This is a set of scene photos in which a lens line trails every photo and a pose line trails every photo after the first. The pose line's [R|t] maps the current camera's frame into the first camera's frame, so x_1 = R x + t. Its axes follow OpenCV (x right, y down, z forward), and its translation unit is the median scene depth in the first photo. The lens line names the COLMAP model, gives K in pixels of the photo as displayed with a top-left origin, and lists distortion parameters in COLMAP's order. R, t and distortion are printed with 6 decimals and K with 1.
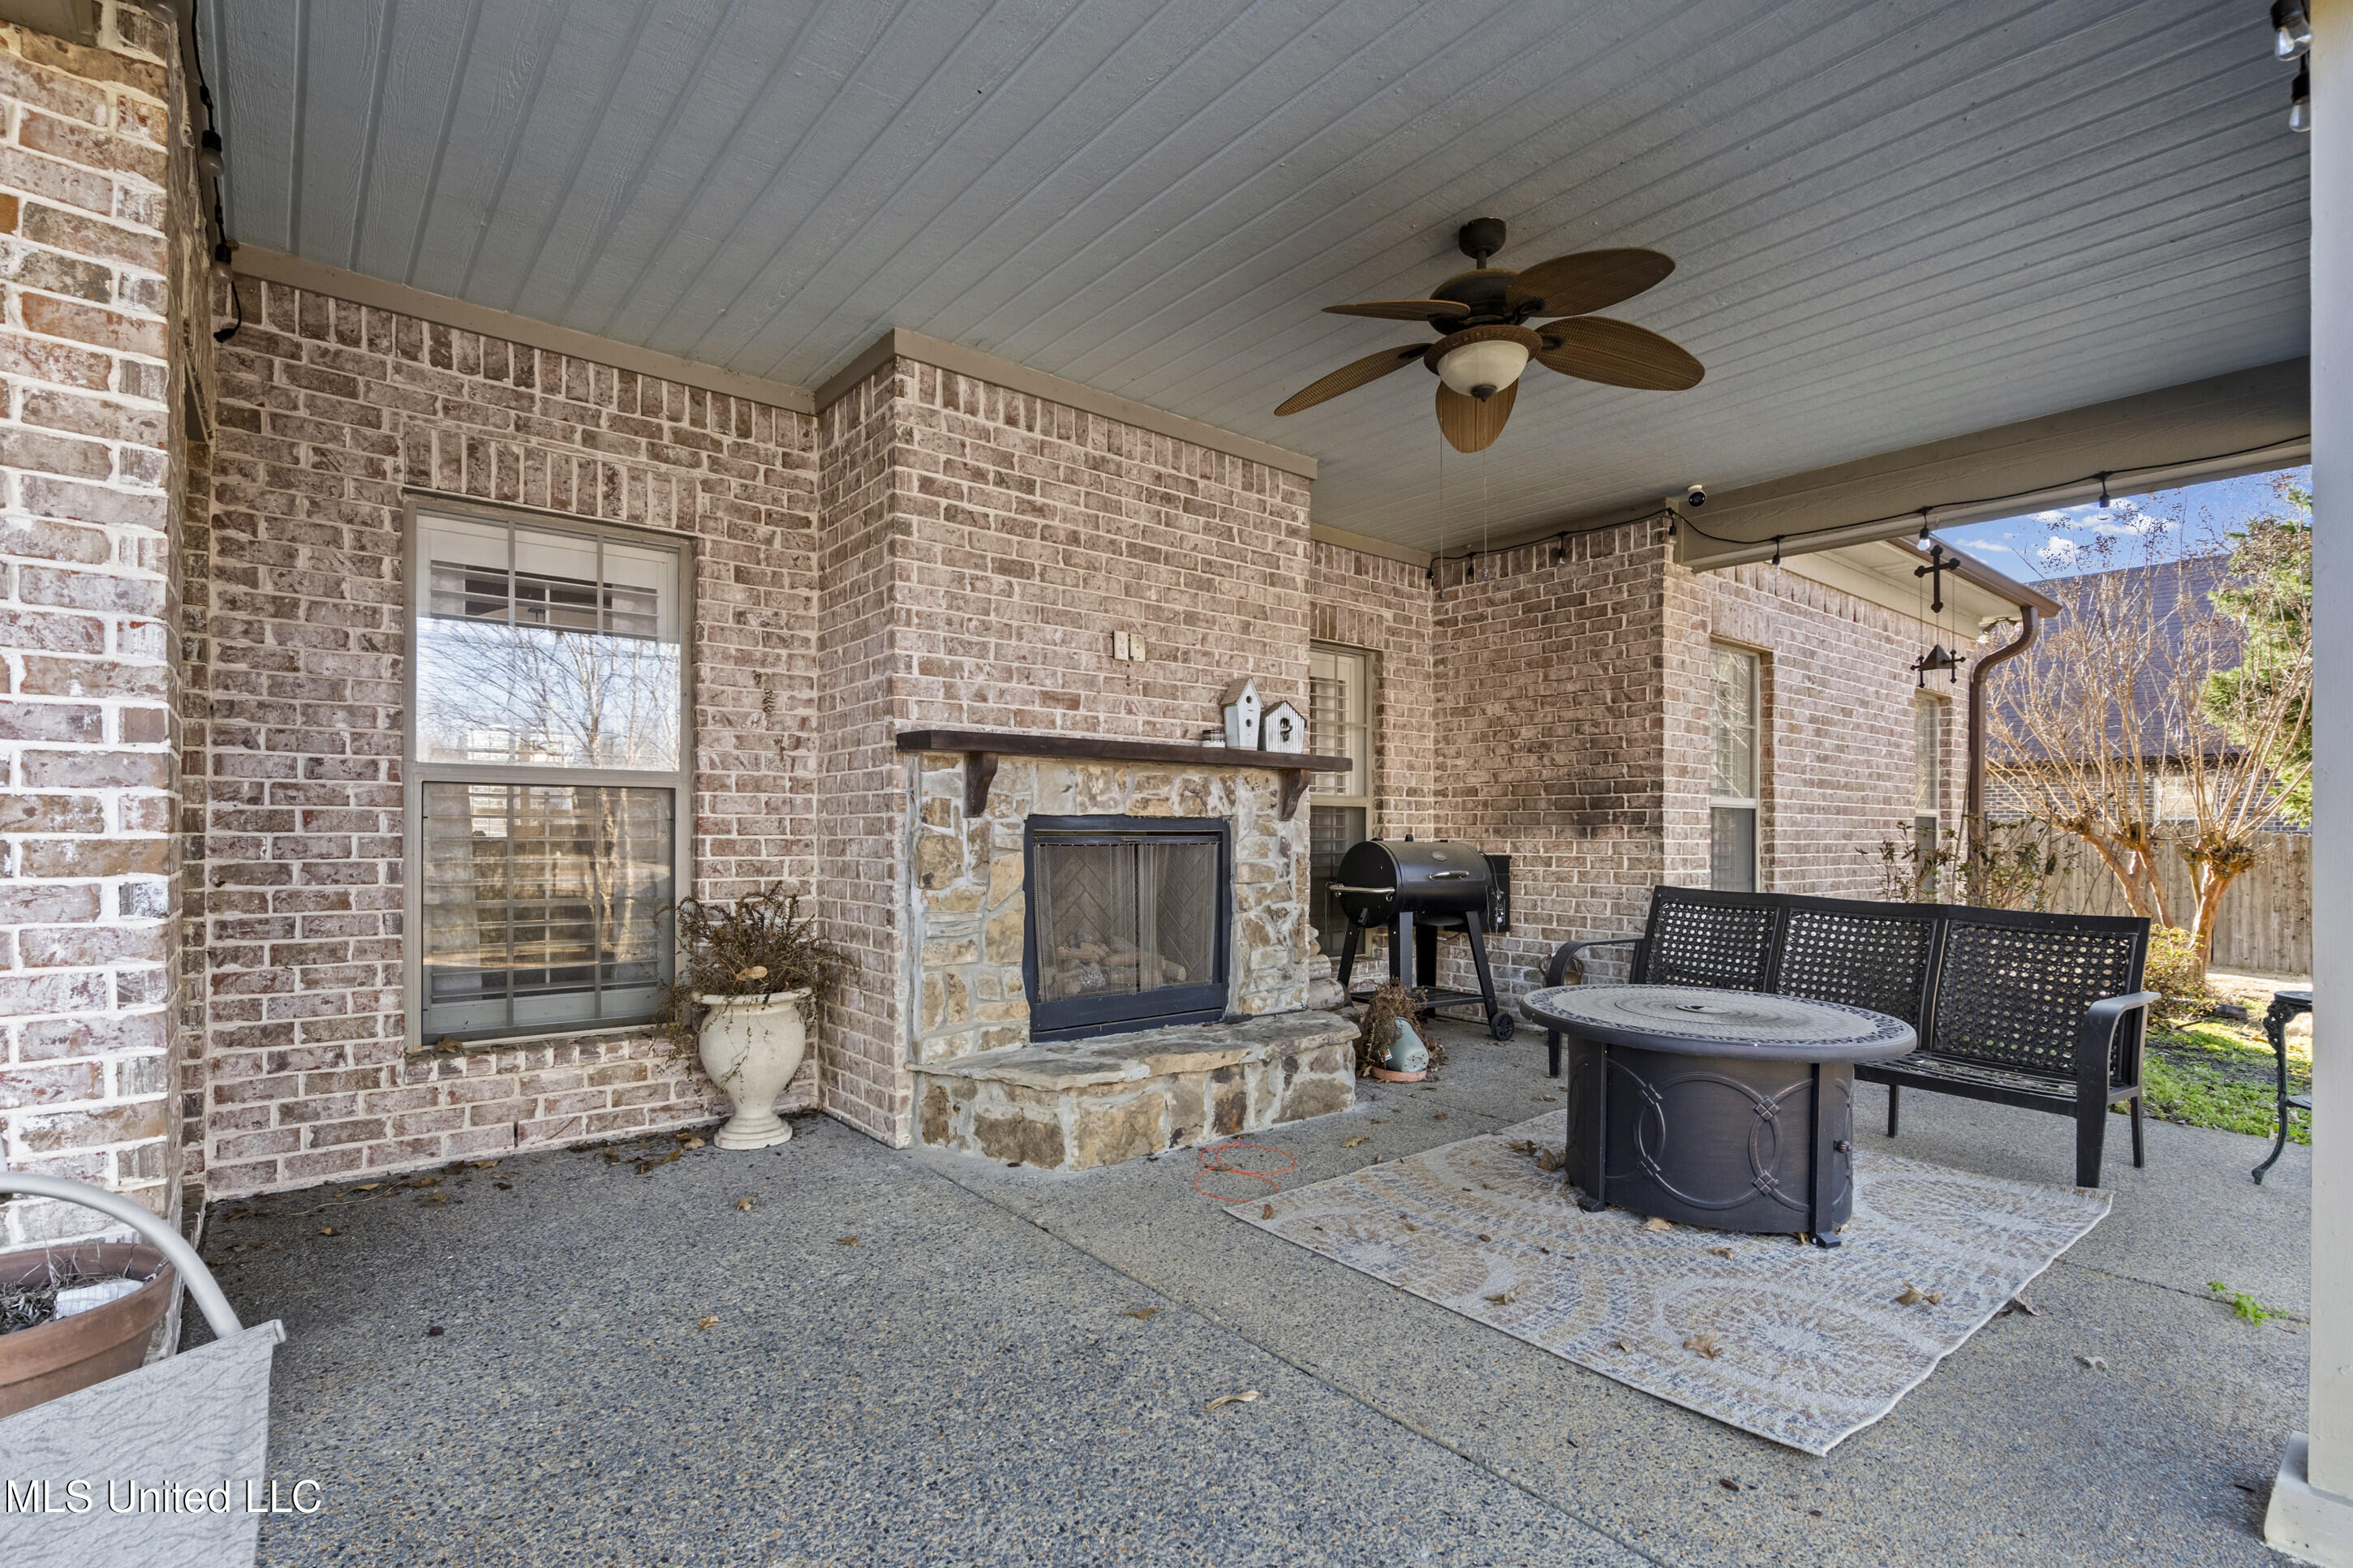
lens RADIAL K [[1105.4, 0, 1175.2], [0, 1105.4, 836.8], [0, 0, 1]] dist [-0.005638, 0.000189]
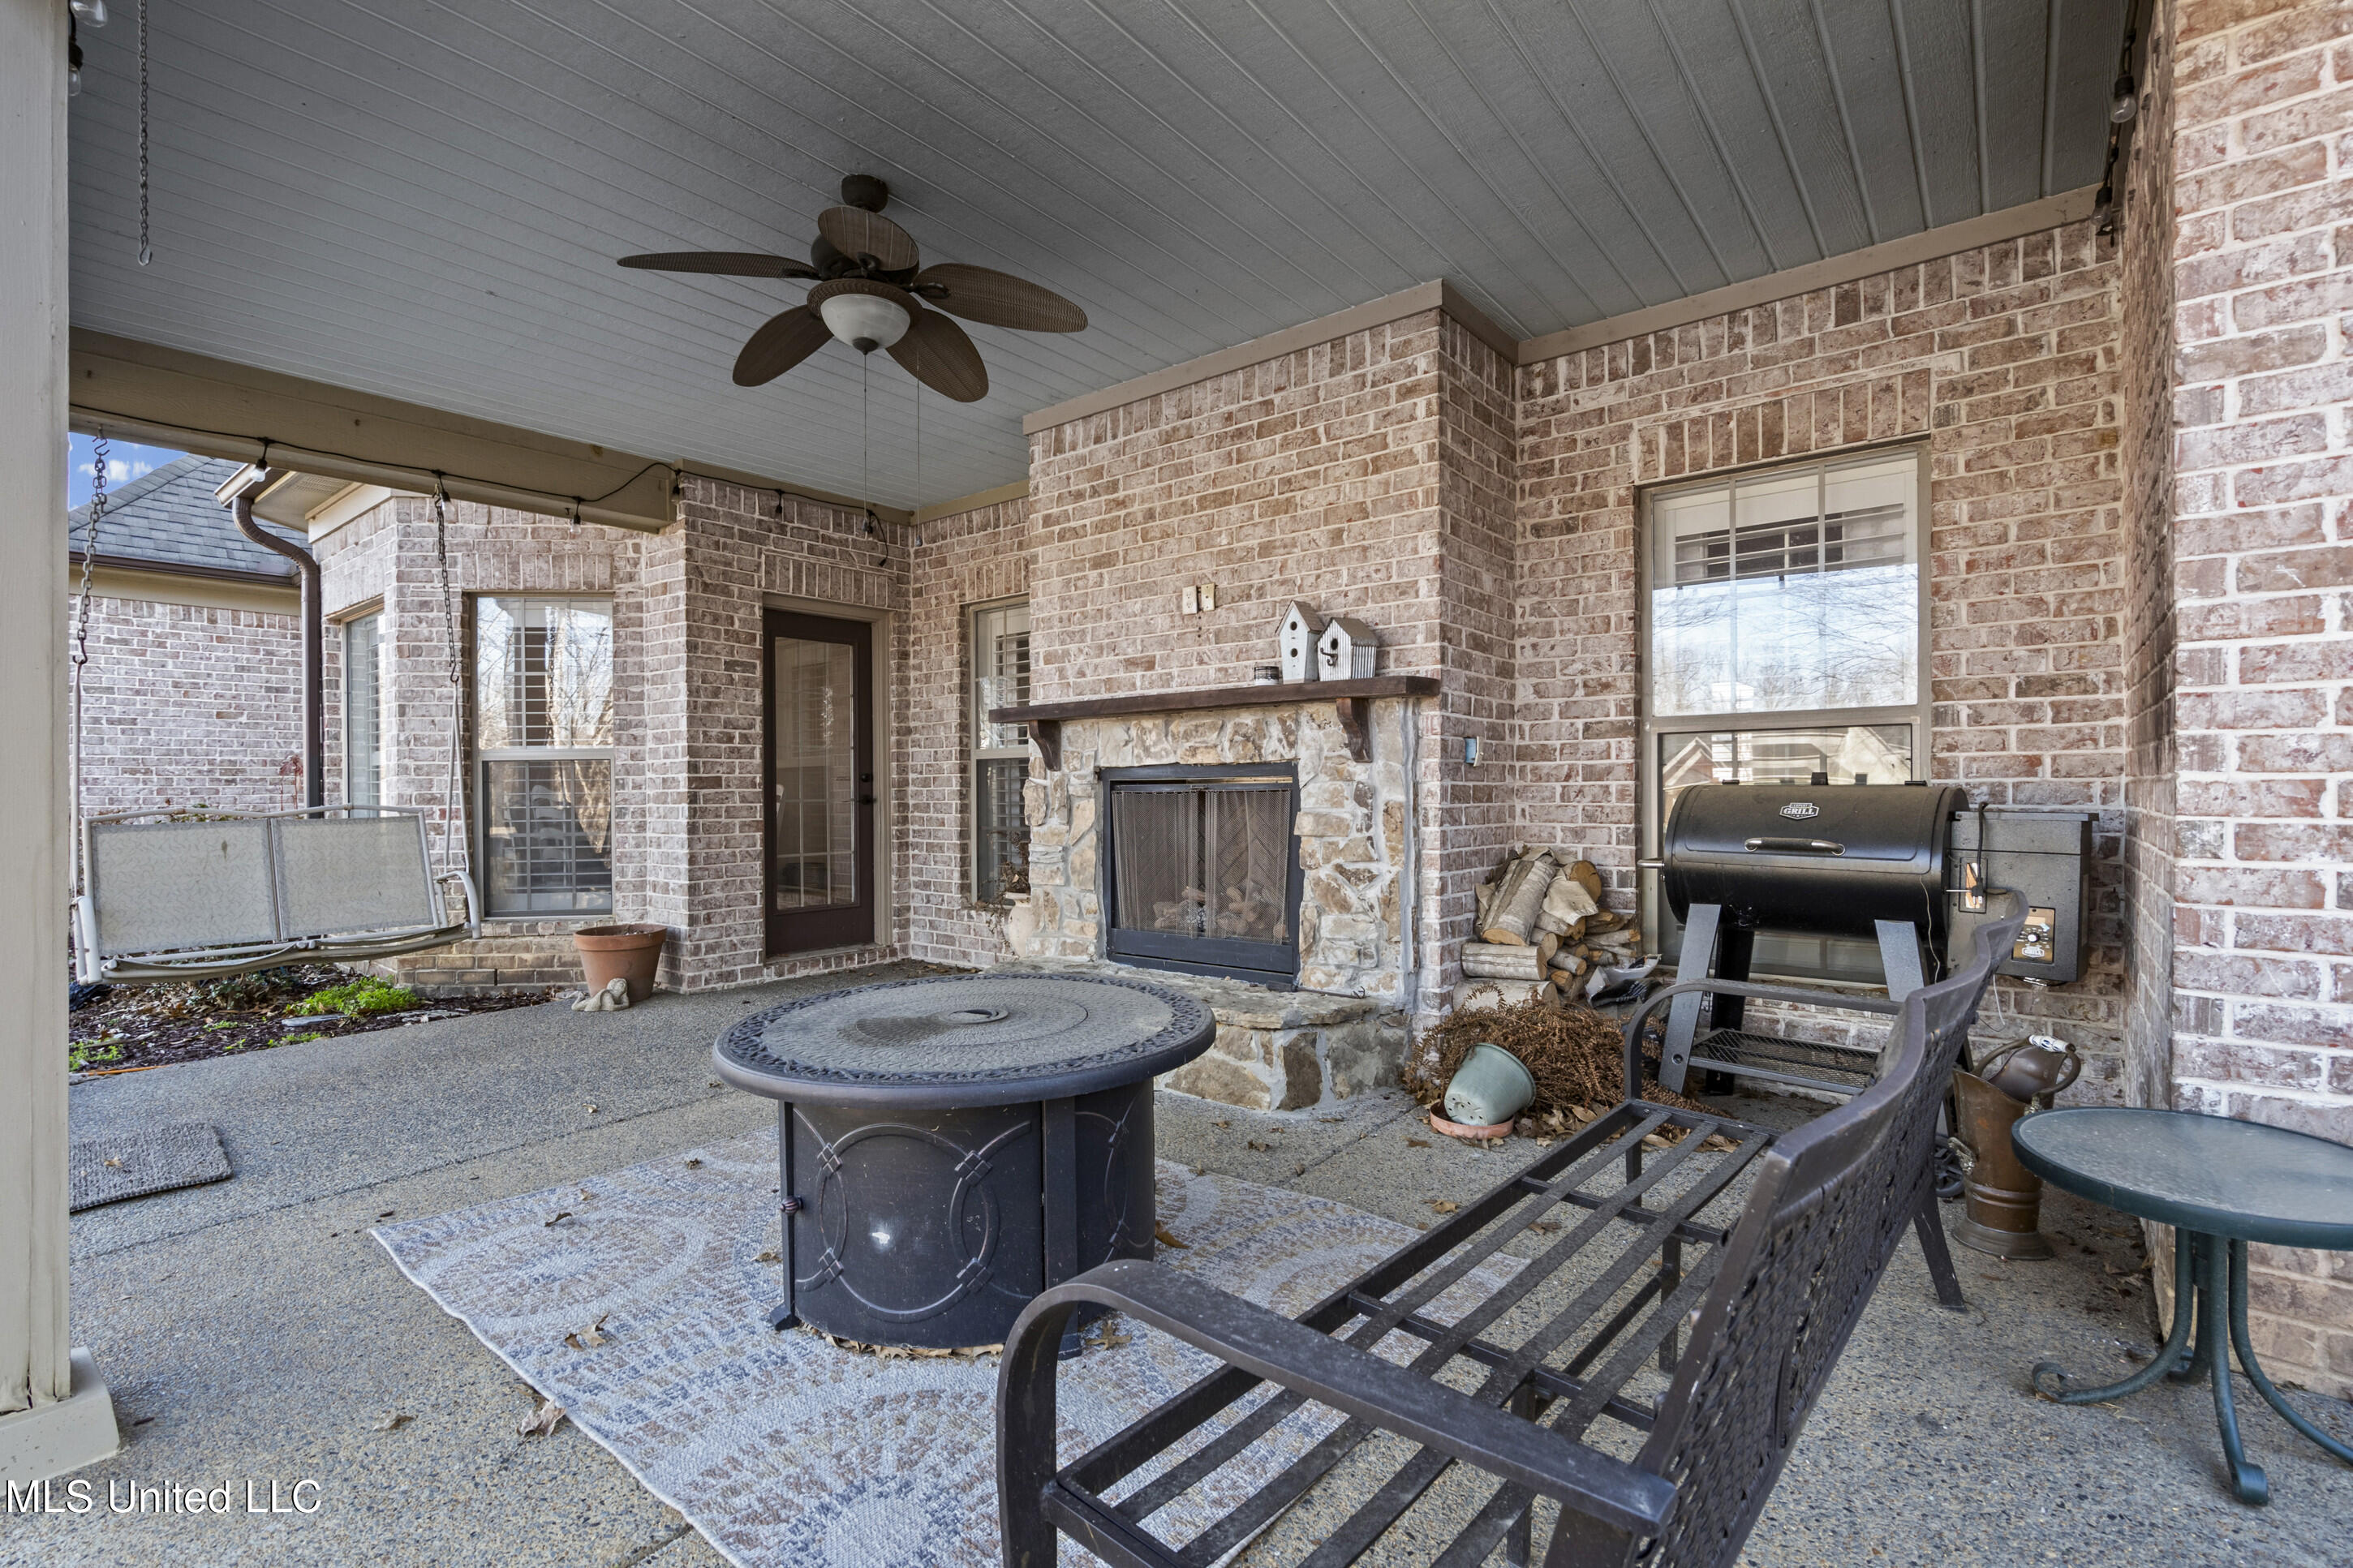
lens RADIAL K [[1126.5, 0, 1176.5], [0, 1126.5, 784.0], [0, 0, 1]] dist [-0.001927, -0.000620]
pose [[0.178188, -0.008359, -0.983961, 0.968278], [0.010248, 0.999925, -0.006639, 0.006265], [0.983943, -0.008901, 0.178261, 0.781473]]
